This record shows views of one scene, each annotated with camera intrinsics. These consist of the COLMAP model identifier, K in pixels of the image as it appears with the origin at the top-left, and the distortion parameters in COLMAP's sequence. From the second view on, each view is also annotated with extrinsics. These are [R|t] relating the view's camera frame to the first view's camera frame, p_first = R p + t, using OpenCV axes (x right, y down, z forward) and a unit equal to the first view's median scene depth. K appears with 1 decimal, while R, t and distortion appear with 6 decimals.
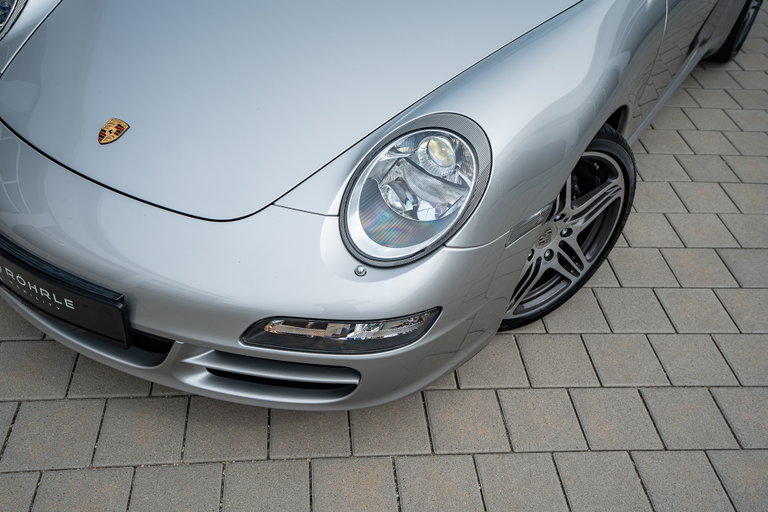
lens RADIAL K [[724.8, 0, 384.0], [0, 724.8, 256.0], [0, 0, 1]] dist [0.064216, 0.018123]
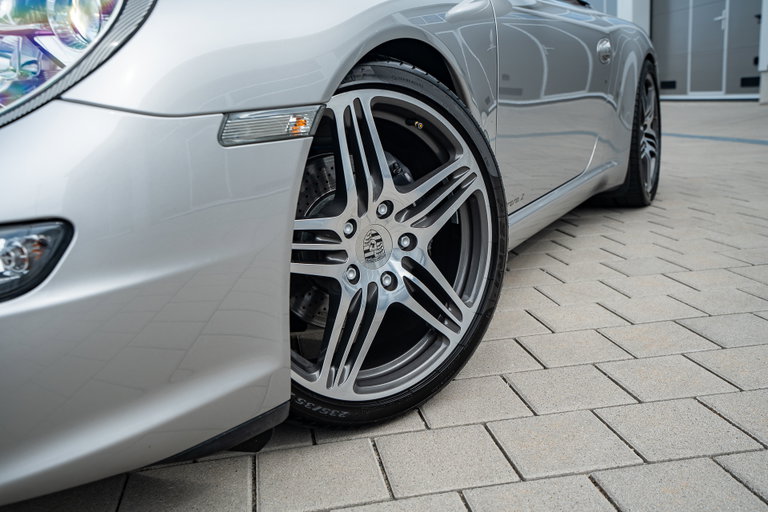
lens RADIAL K [[724.8, 0, 384.0], [0, 724.8, 256.0], [0, 0, 1]] dist [0.064216, 0.018123]
pose [[0.986266, -0.158866, 0.045179, 0.196036], [0.162166, 0.879533, -0.447353, 0.258482], [0.031333, 0.448535, 0.893216, 0.426301]]
